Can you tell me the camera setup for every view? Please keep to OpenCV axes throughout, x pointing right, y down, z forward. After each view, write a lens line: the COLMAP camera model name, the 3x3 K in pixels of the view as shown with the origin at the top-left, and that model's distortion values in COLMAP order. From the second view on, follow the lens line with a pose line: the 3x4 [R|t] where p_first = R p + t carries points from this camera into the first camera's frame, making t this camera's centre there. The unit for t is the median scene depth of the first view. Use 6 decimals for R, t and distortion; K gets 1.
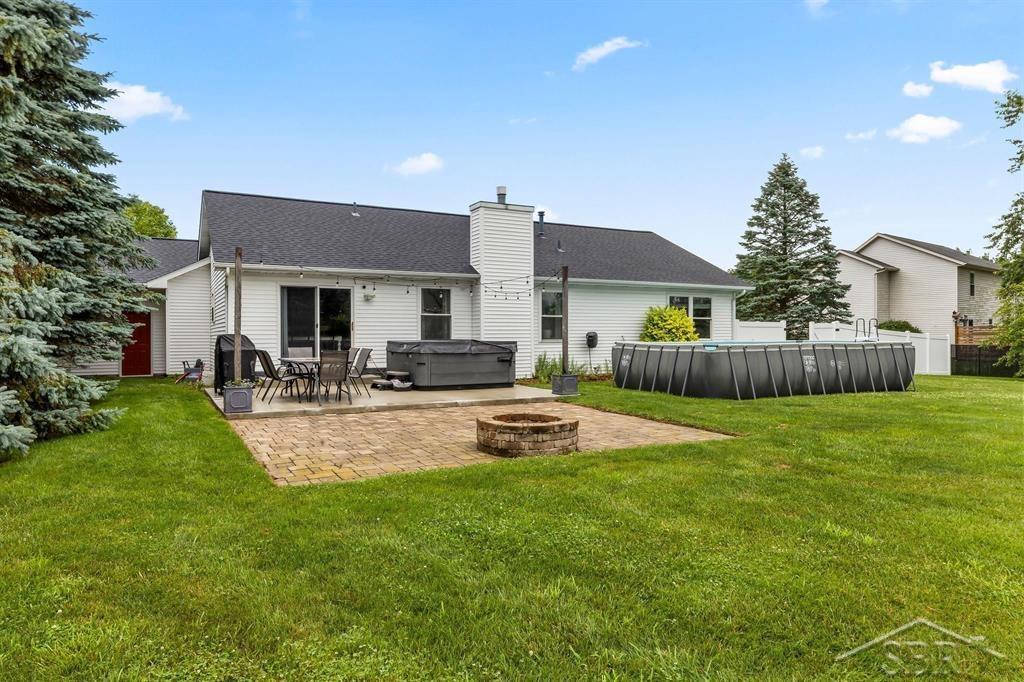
lens RADIAL K [[621.5, 0, 516.2], [0, 621.5, 337.6], [0, 0, 1]] dist [0.004760, 0.001627]
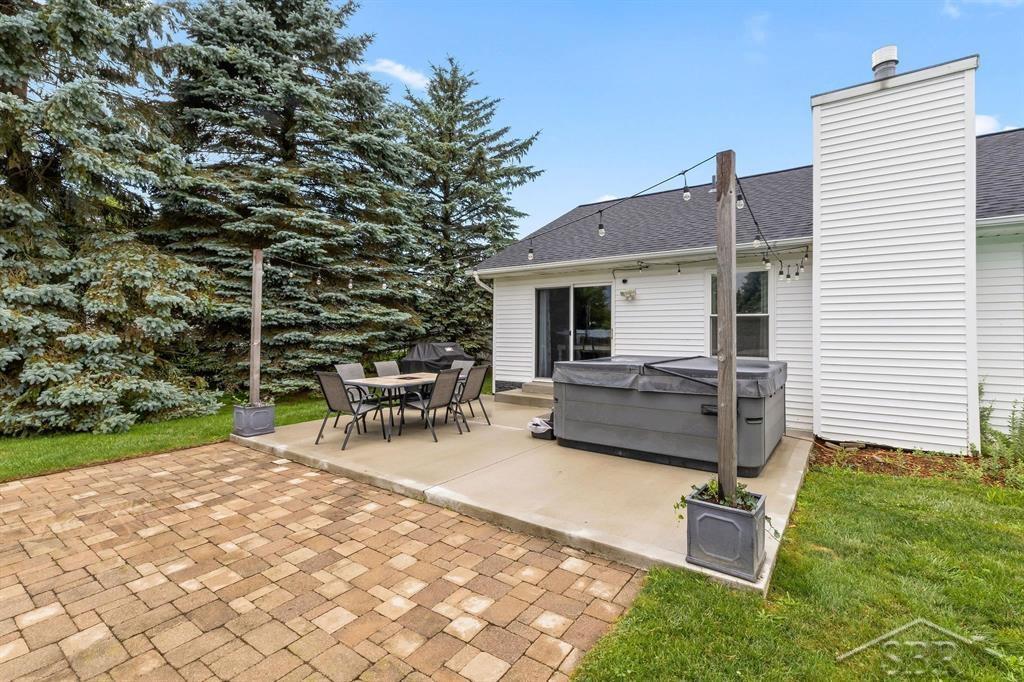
lens RADIAL K [[479.7, 0, 512.6], [0, 479.7, 334.7], [0, 0, 1]] dist [0.000831, -0.000486]
pose [[0.408202, 0.009269, -0.912844, 0.222465], [-0.006092, 0.999954, 0.007429, -0.021094], [0.912871, 0.002529, 0.408240, 0.651203]]
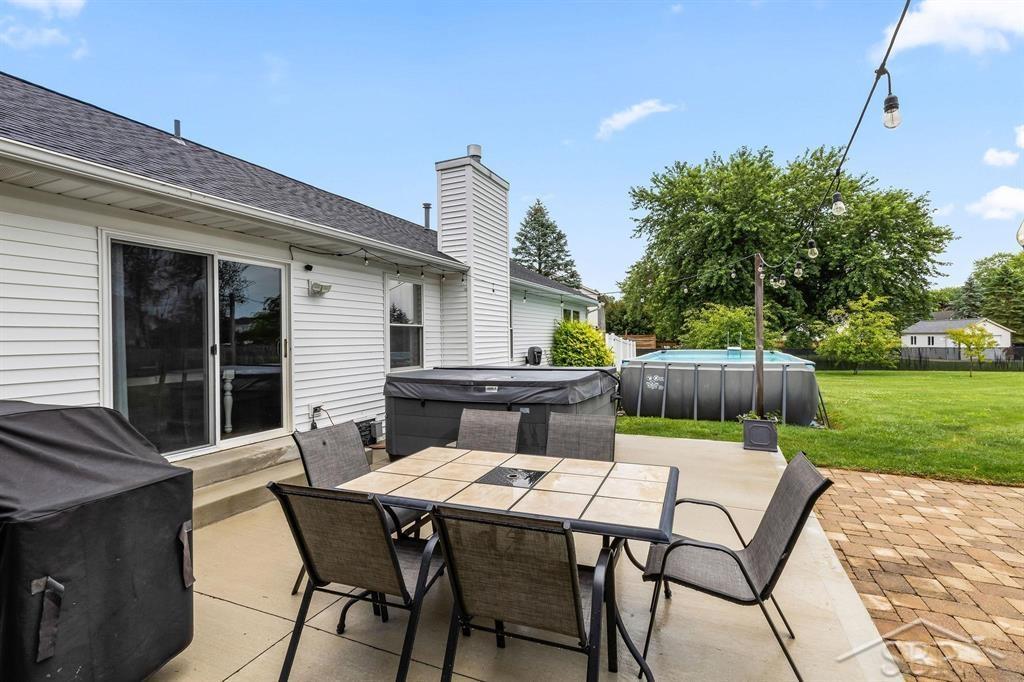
lens RADIAL K [[453.4, 0, 520.6], [0, 453.4, 338.5], [0, 0, 1]] dist [0.000082, 0.000687]
pose [[0.803745, -0.004078, 0.594959, -0.326166], [0.006241, 0.999979, -0.001577, -0.023567], [-0.594941, 0.004980, 0.803754, 0.617846]]
